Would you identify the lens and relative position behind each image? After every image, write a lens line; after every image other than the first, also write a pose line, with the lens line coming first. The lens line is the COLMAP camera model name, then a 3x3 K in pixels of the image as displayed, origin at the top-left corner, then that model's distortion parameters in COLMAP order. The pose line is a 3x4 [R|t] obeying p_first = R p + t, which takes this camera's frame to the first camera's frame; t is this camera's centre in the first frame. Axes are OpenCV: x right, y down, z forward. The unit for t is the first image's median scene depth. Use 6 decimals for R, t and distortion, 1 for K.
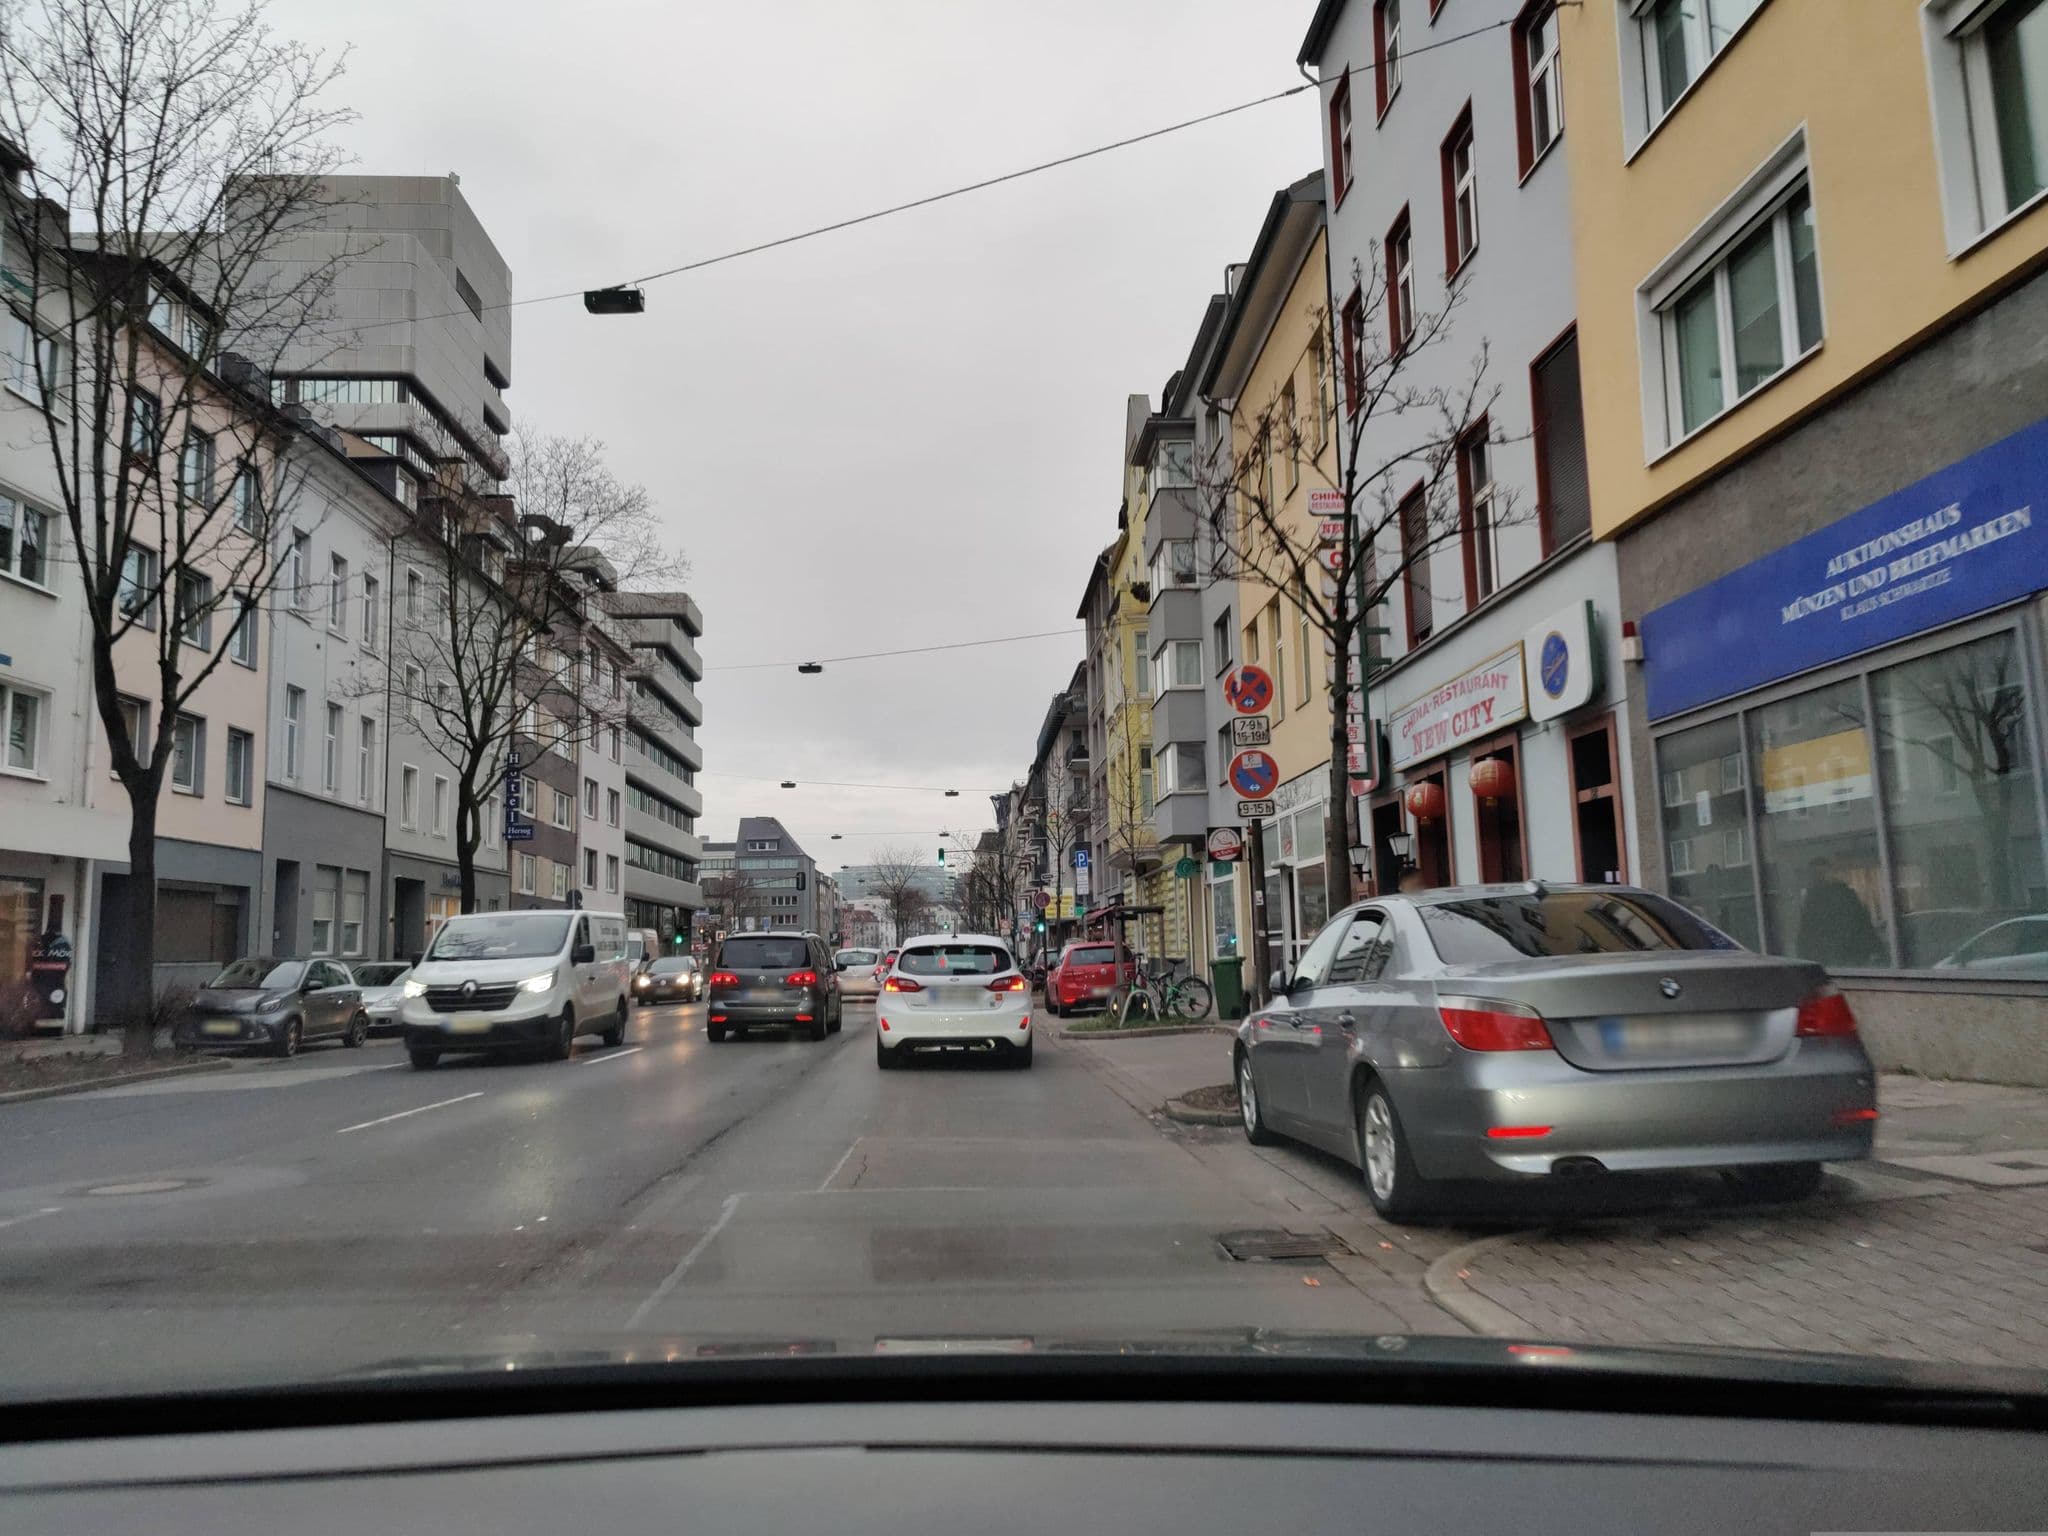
lens RADIAL K [[1501.5, 0, 1024.0], [0, 1501.5, 768.0], [0, 0, 1]] dist [-0.000665, 0.000032]
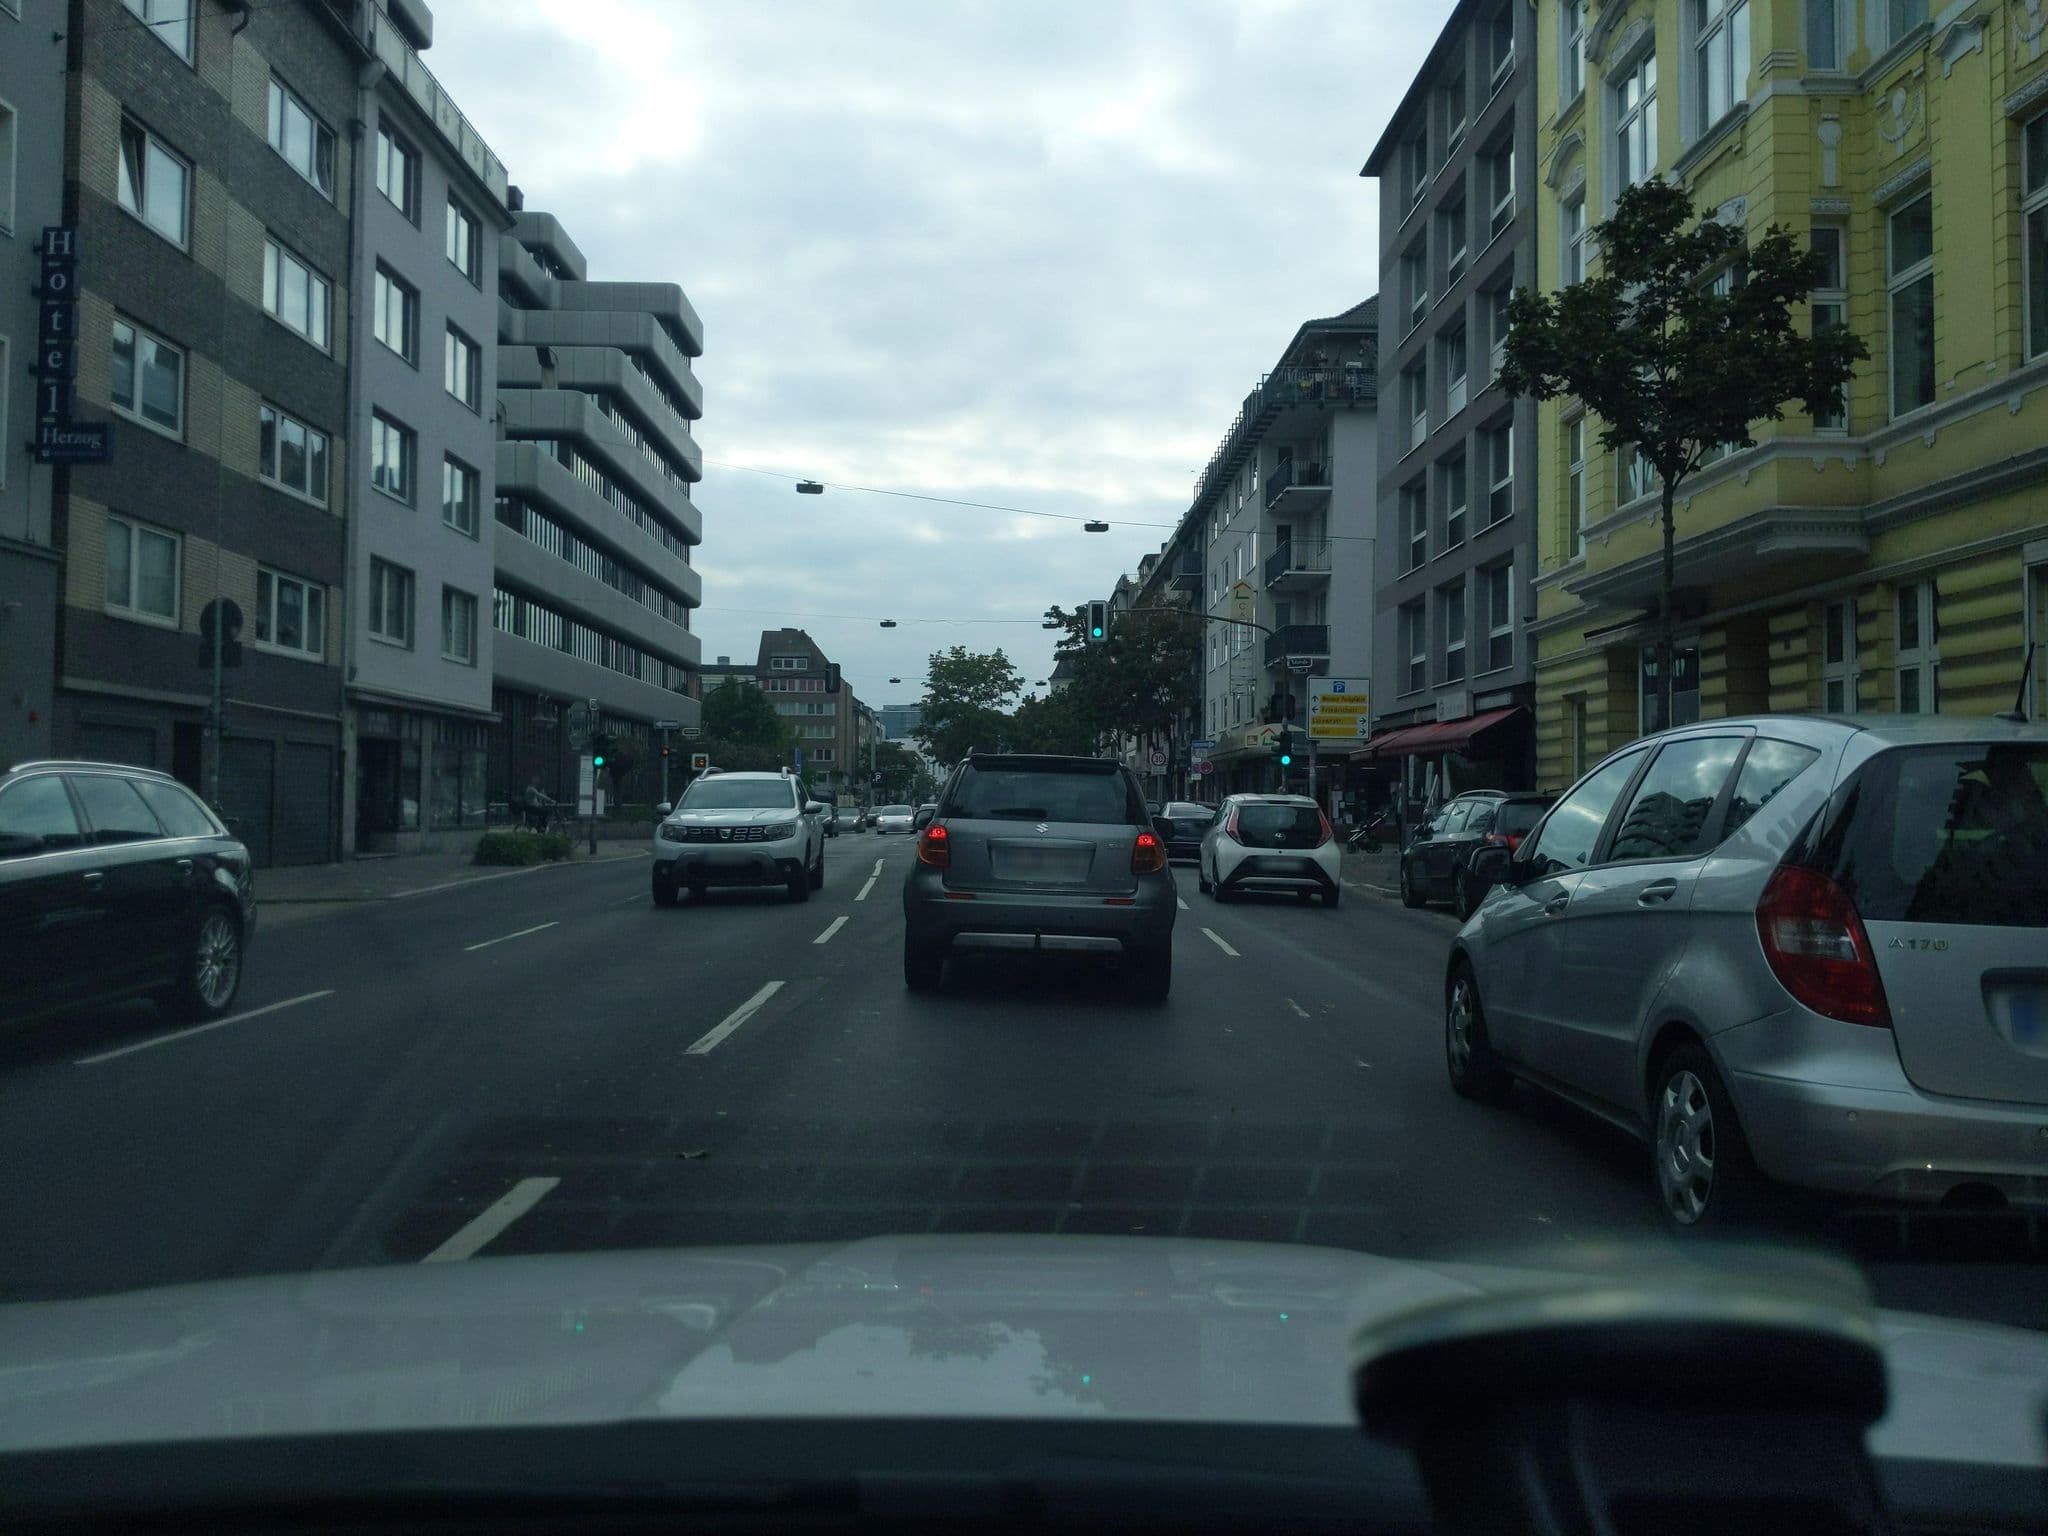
lens RADIAL K [[1501.5, 0, 1024.0], [0, 1501.5, 768.0], [0, 0, 1]] dist [-0.000665, 0.000032]
pose [[0.998965, 0.039954, -0.021745, -0.039087], [-0.037620, 0.994393, 0.098832, 0.036027], [0.025572, -0.097911, 0.994867, 0.287220]]
